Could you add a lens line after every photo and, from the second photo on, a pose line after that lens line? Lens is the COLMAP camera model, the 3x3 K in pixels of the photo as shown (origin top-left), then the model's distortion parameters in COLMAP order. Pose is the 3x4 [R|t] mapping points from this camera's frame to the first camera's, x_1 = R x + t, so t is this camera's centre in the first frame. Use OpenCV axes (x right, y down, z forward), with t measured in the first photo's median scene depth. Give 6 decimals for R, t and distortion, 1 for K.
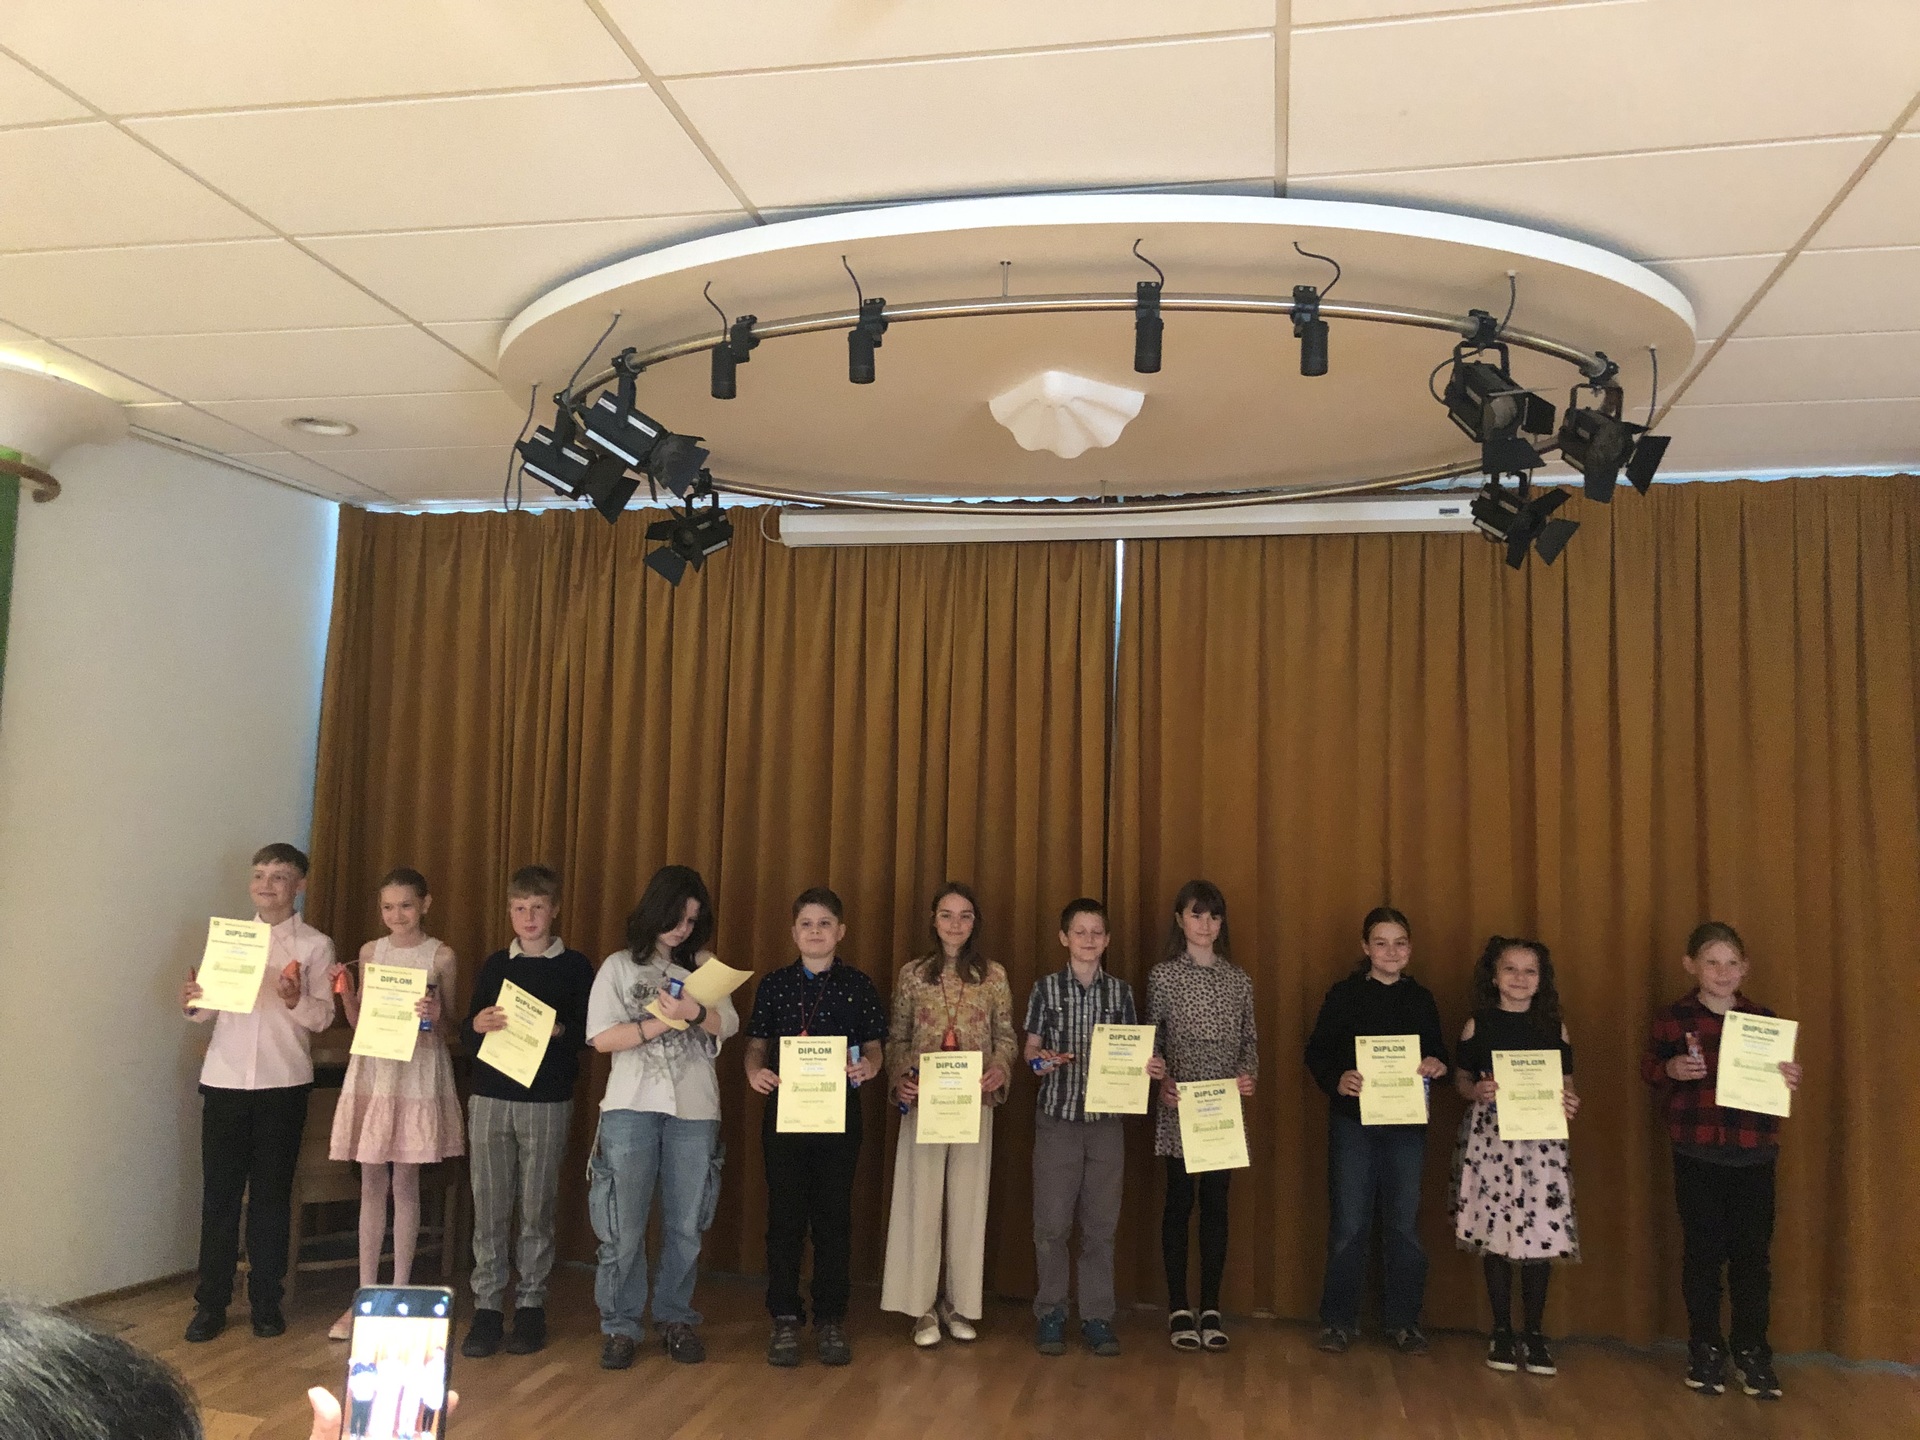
lens RADIAL K [[1559.8, 0, 961.5], [0, 1559.8, 758.0], [0, 0, 1]] dist [0.017637, -0.021427]
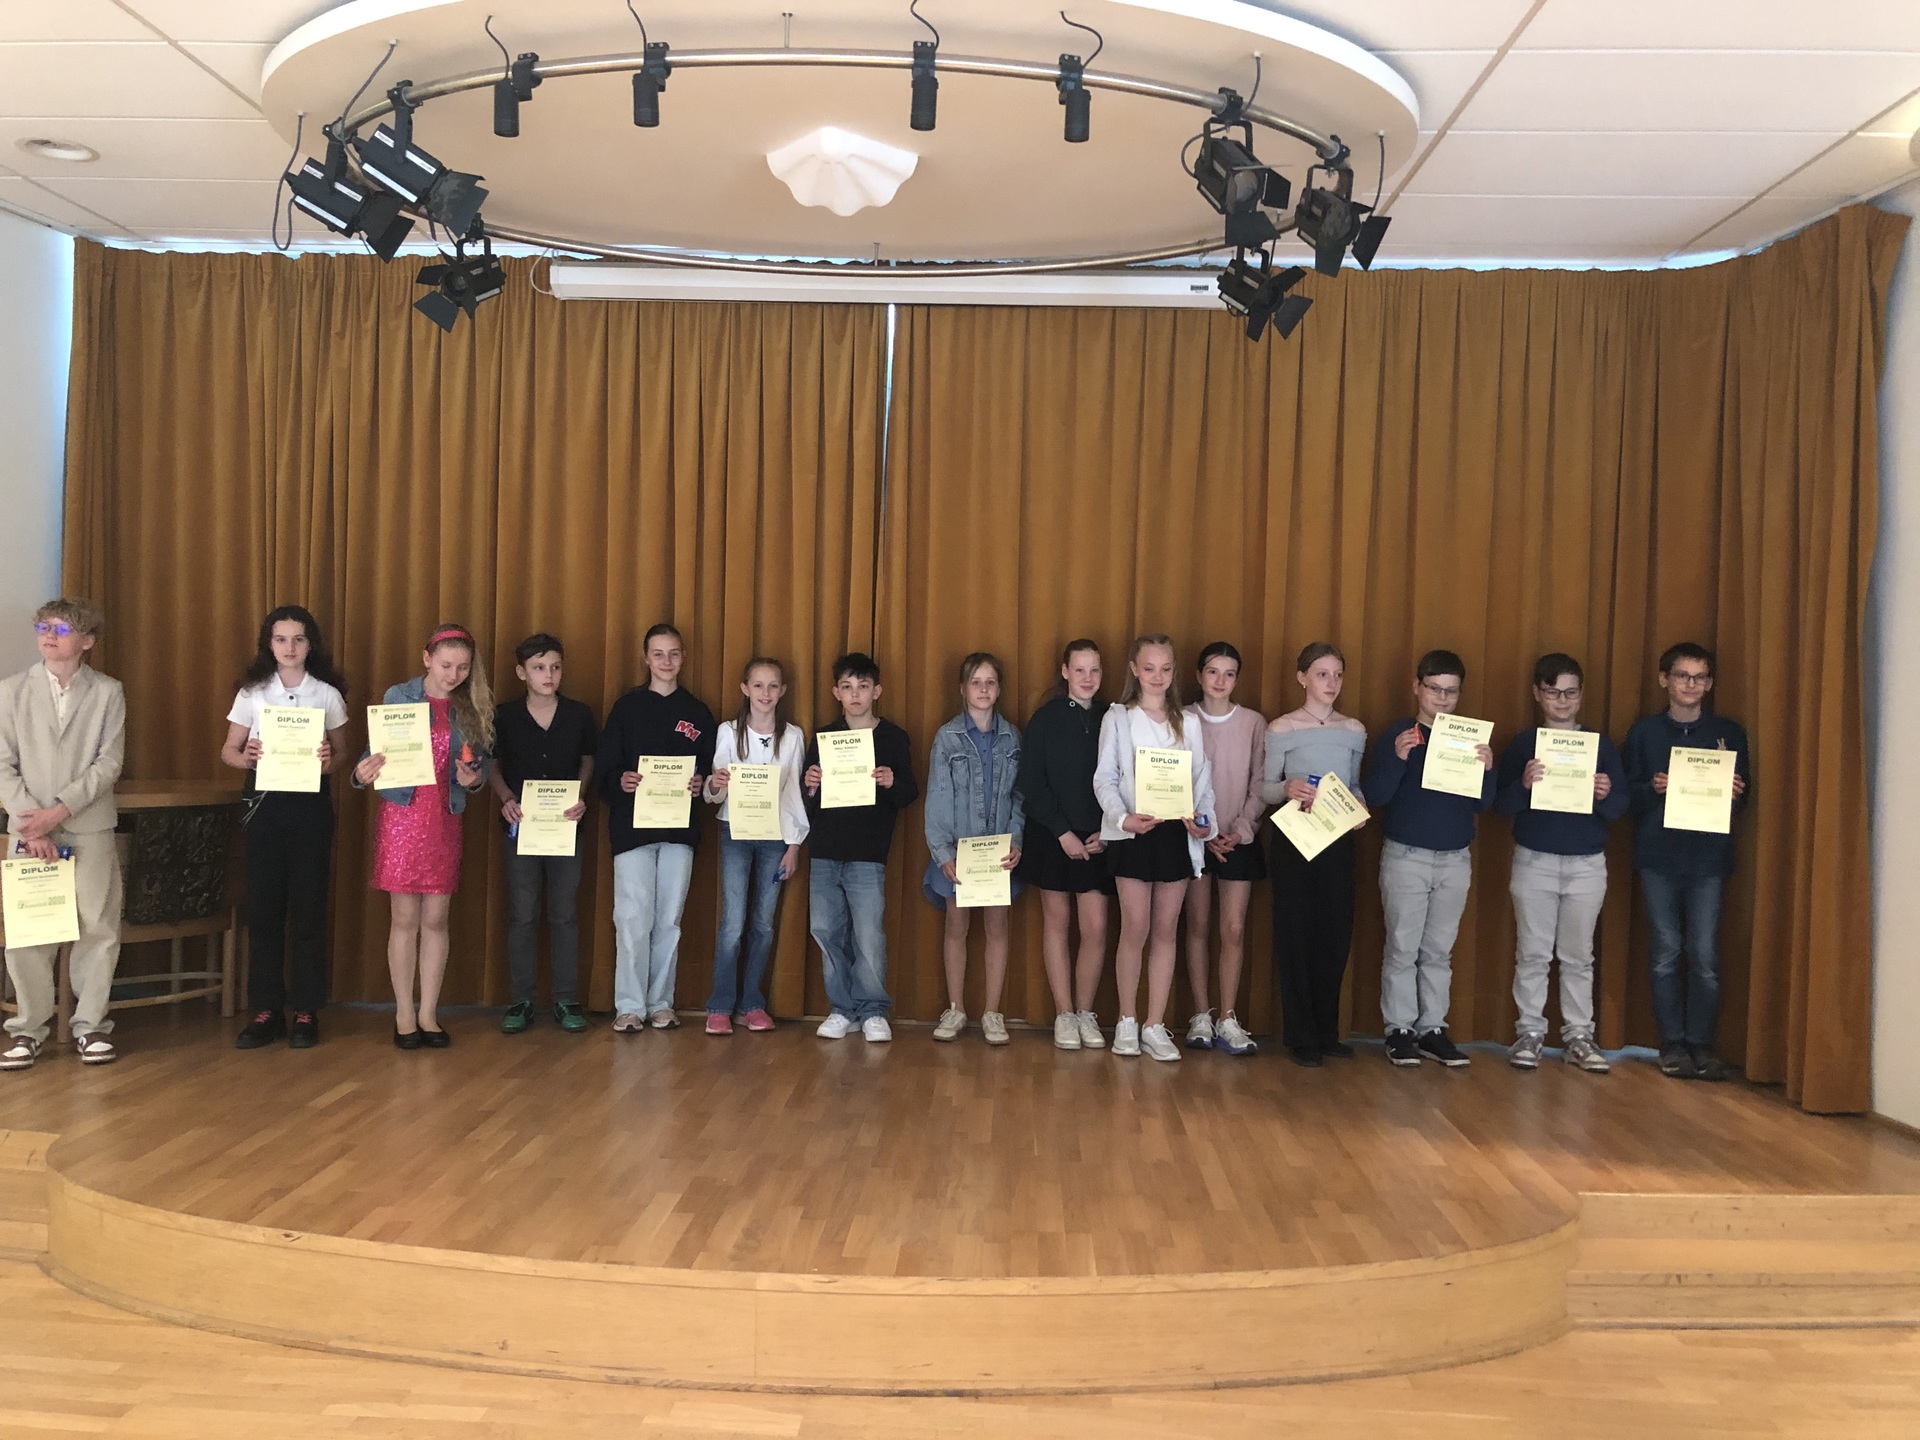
lens RADIAL K [[1559.8, 0, 948.8], [0, 1559.8, 712.4], [0, 0, 1]] dist [0.017637, -0.021427]
pose [[0.989660, -0.000695, 0.143434, -0.010184], [-0.014482, 0.994395, 0.104736, 0.022191], [-0.142702, -0.105730, 0.984102, -0.056261]]
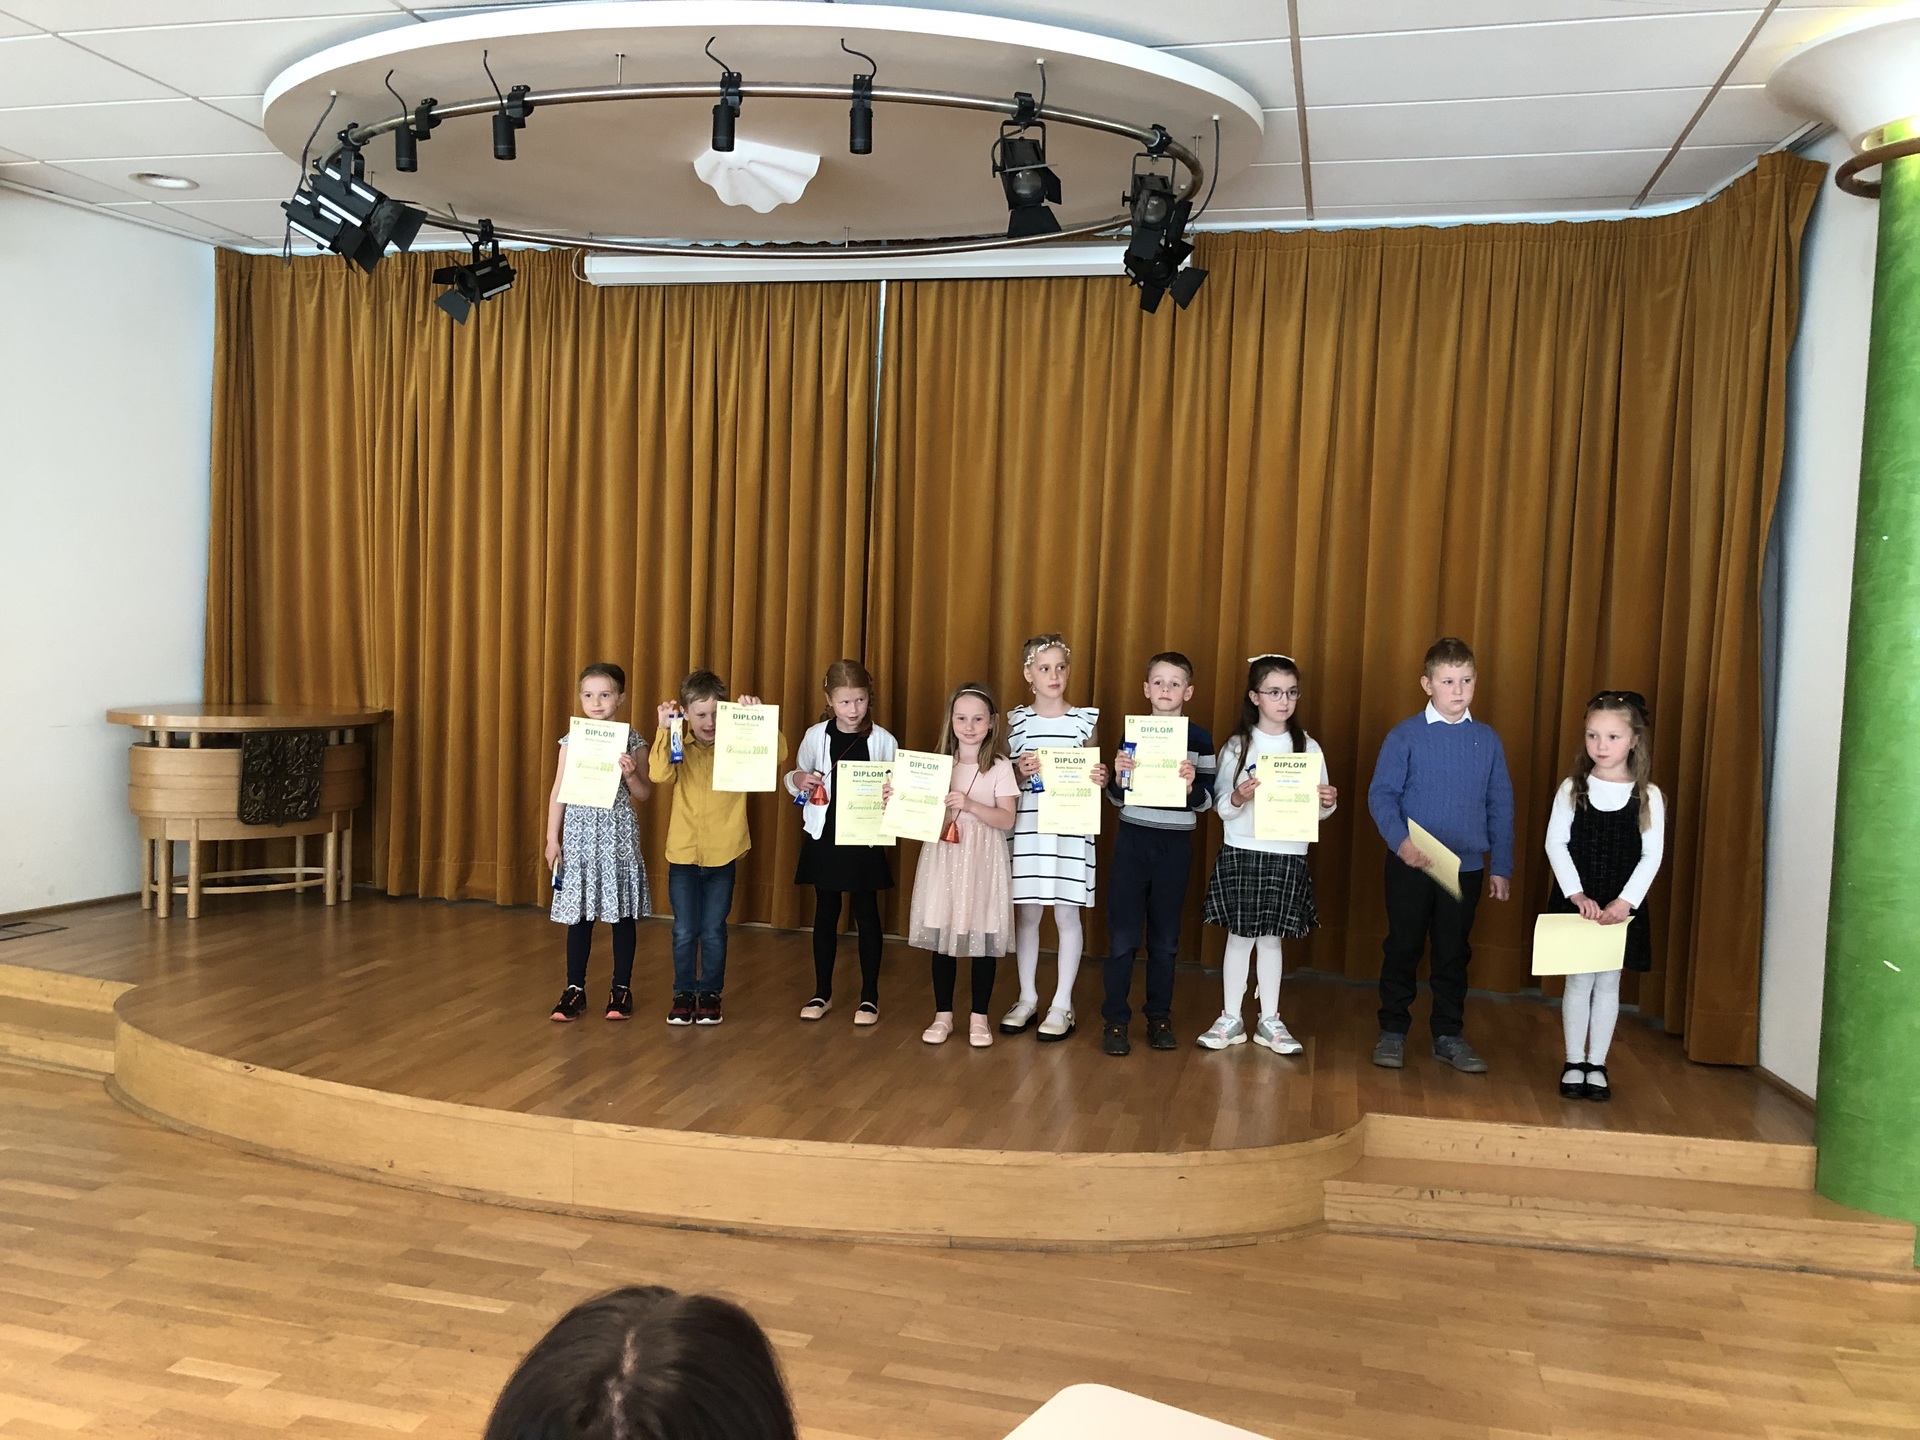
lens RADIAL K [[1559.8, 0, 948.4], [0, 1559.8, 724.9], [0, 0, 1]] dist [0.017637, -0.021427]
pose [[0.998510, 0.013997, -0.052750, 0.242616], [-0.005790, 0.988266, 0.152633, 0.004346], [0.054268, -0.152100, 0.986874, -0.172054]]
